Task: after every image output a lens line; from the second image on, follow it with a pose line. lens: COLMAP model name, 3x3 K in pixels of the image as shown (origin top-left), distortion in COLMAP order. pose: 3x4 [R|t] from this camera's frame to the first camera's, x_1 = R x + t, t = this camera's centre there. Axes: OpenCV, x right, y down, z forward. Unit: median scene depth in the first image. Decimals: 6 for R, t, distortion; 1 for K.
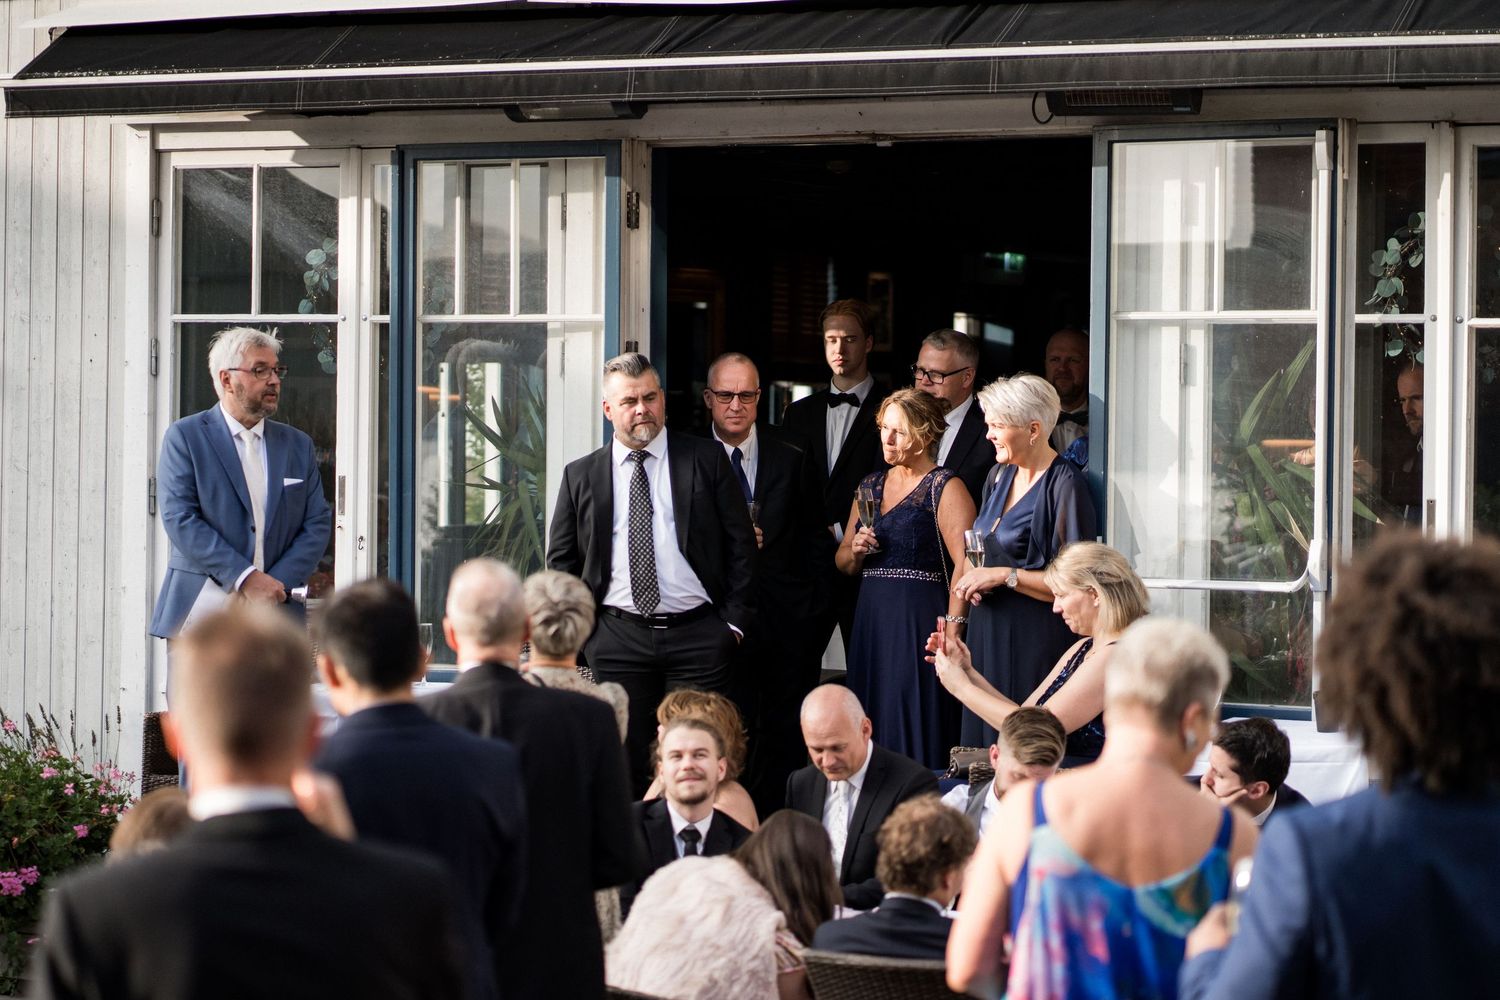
lens RADIAL K [[3810.0, 0, 750.0], [0, 3810.0, 500.0], [0, 0, 1]] dist [0.093405, -3.411929]
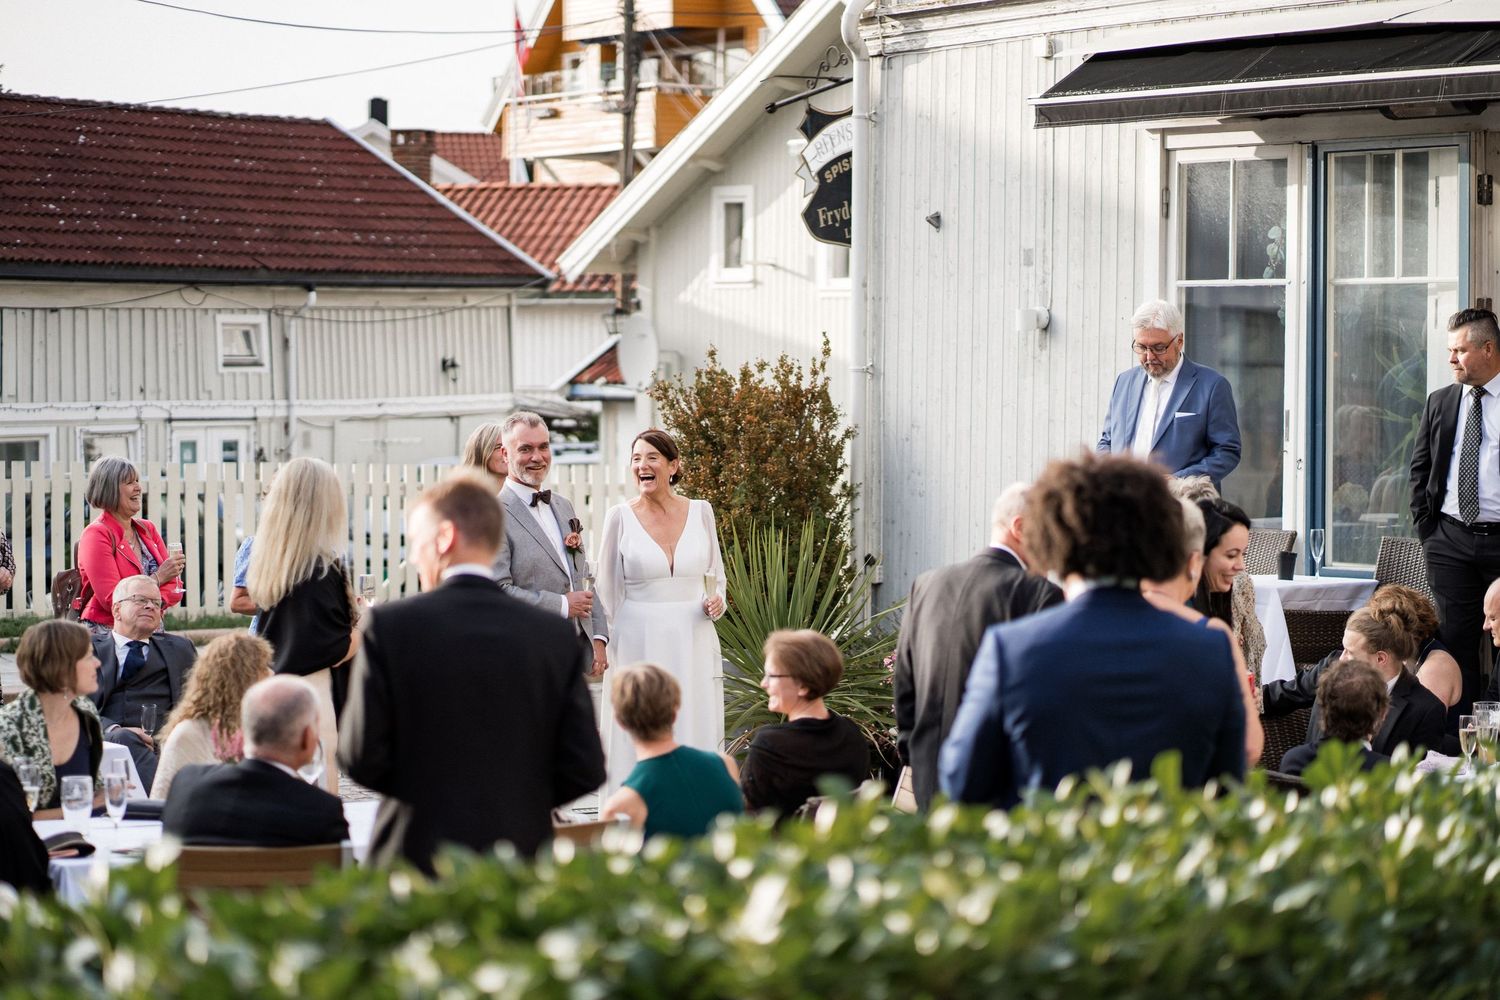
lens RADIAL K [[3810.0, 0, 750.0], [0, 3810.0, 500.0], [0, 0, 1]] dist [0.093405, -3.411929]
pose [[0.865489, 0.013348, -0.500750, 0.368728], [-0.007606, 0.999880, 0.013507, 0.007697], [0.500870, -0.007881, 0.865487, -0.158132]]
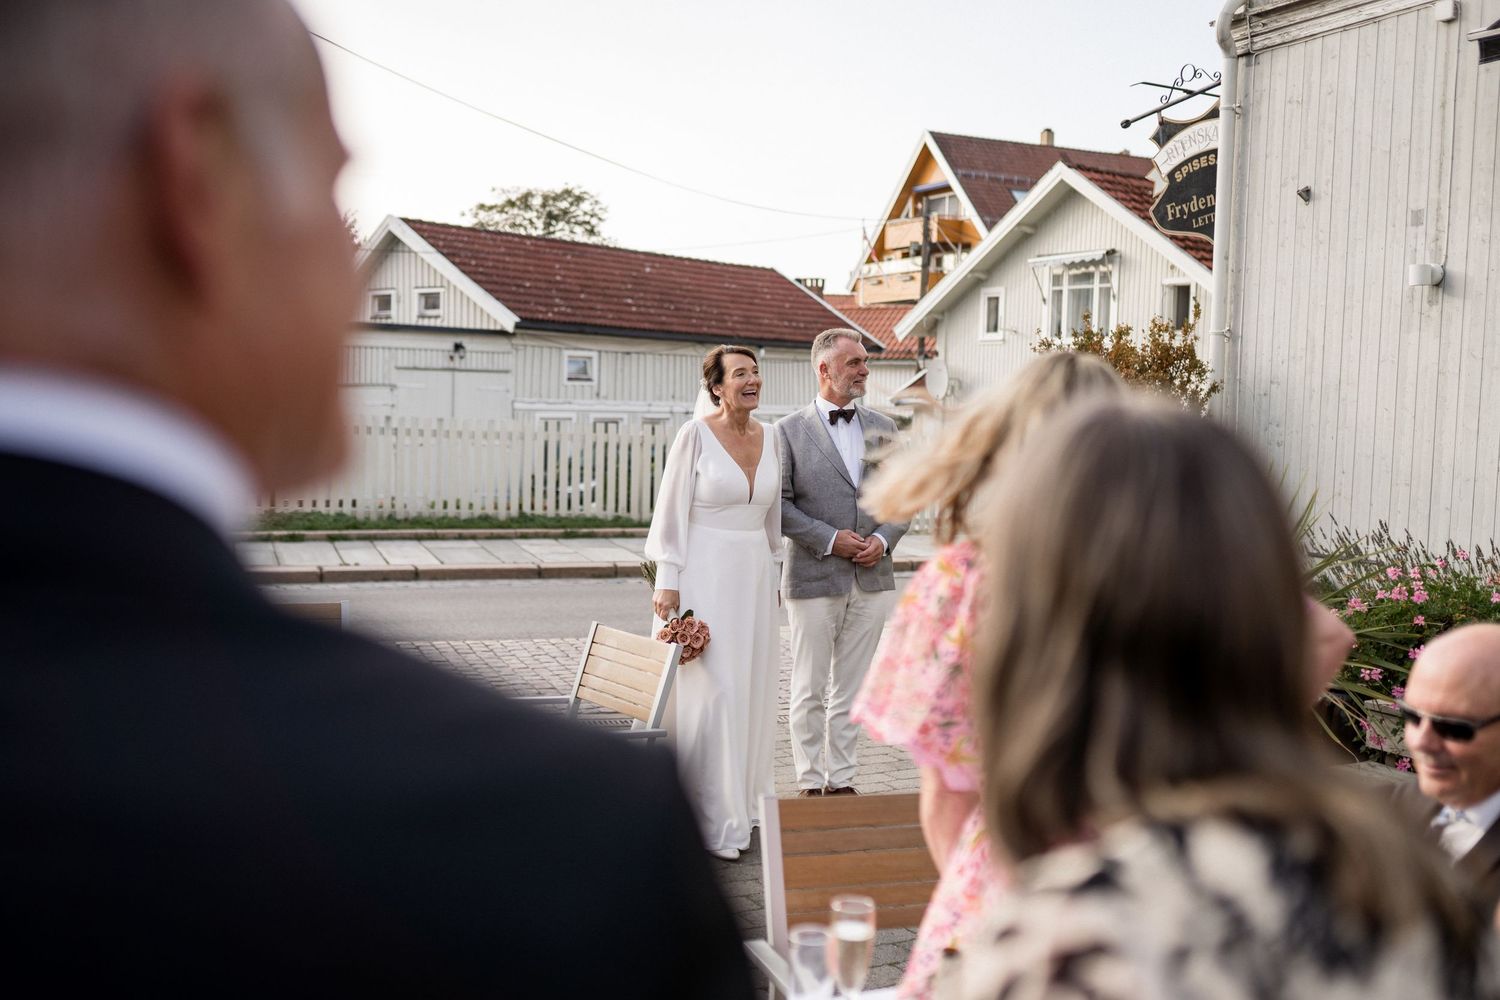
lens RADIAL K [[1392.1, 0, 750.0], [0, 1392.1, 500.0], [0, 0, 1]] dist [-0.106654, 0.152008]
pose [[0.793641, 0.050660, -0.606274, -0.109794], [-0.033531, 0.998655, 0.039554, 0.032063], [0.607462, -0.011063, 0.794272, 0.510663]]
